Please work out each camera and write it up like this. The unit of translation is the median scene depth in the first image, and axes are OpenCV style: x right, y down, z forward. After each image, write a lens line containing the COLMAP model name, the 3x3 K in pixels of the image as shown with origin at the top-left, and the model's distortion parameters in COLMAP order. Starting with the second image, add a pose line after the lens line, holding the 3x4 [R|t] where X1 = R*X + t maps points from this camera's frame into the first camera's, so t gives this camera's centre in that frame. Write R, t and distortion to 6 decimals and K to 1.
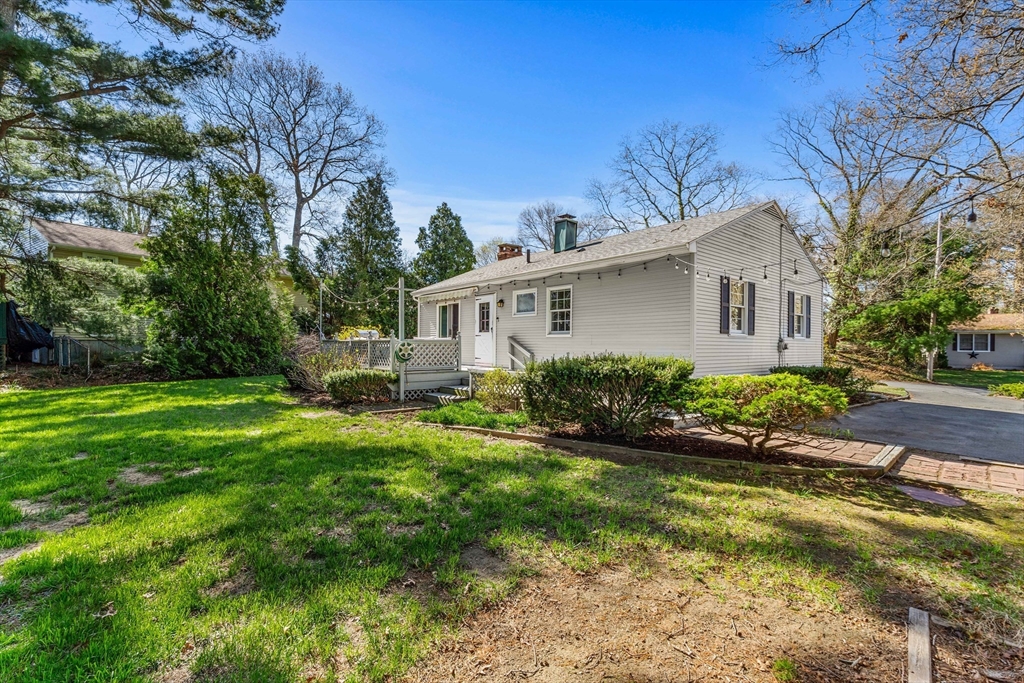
lens RADIAL K [[449.5, 0, 510.8], [0, 449.5, 342.7], [0, 0, 1]] dist [-0.003307, -0.000369]
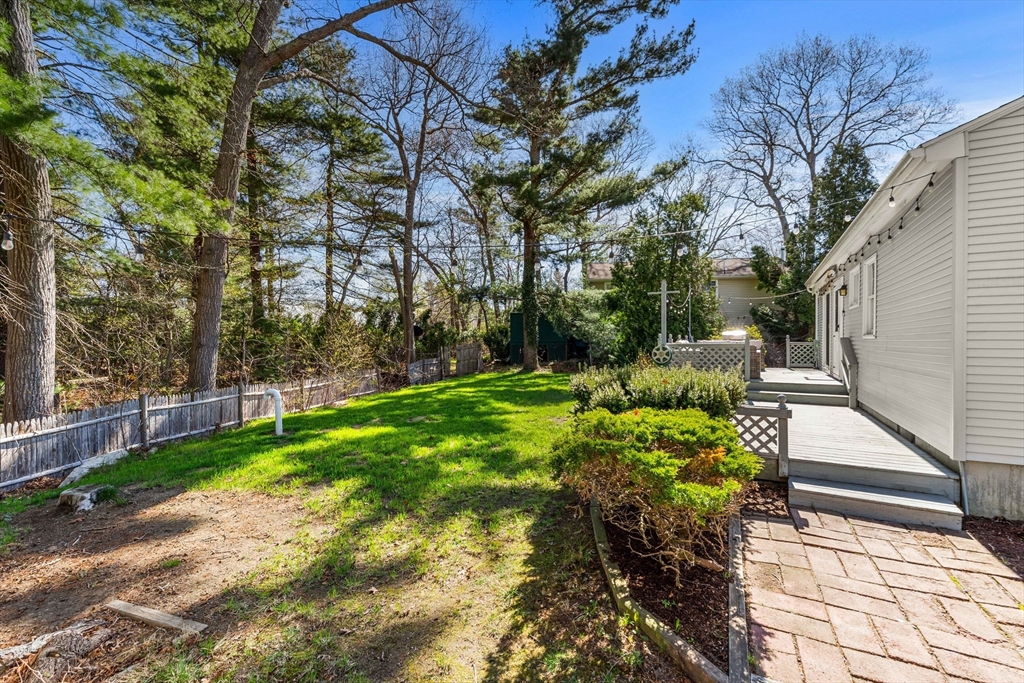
lens RADIAL K [[449.2, 0, 515.2], [0, 449.2, 338.2], [0, 0, 1]] dist [0.000887, 0.000046]
pose [[0.354968, 0.000114, -0.934879, 1.145699], [-0.004358, 0.999989, -0.001533, -0.031860], [0.934868, 0.004618, 0.354965, 0.691147]]
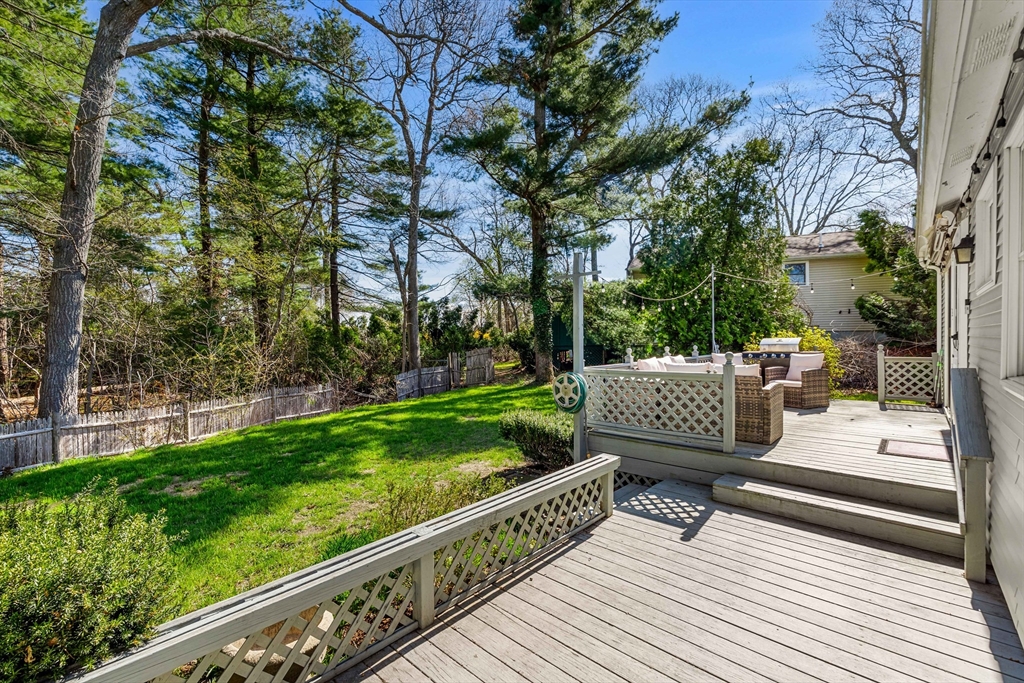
lens RADIAL K [[449.5, 0, 510.8], [0, 449.5, 342.7], [0, 0, 1]] dist [-0.003307, -0.000369]
pose [[0.134440, 0.011279, -0.990858, 0.587628], [0.004390, 0.999919, 0.011978, -0.088134], [0.990912, -0.005960, 0.134380, 1.661488]]
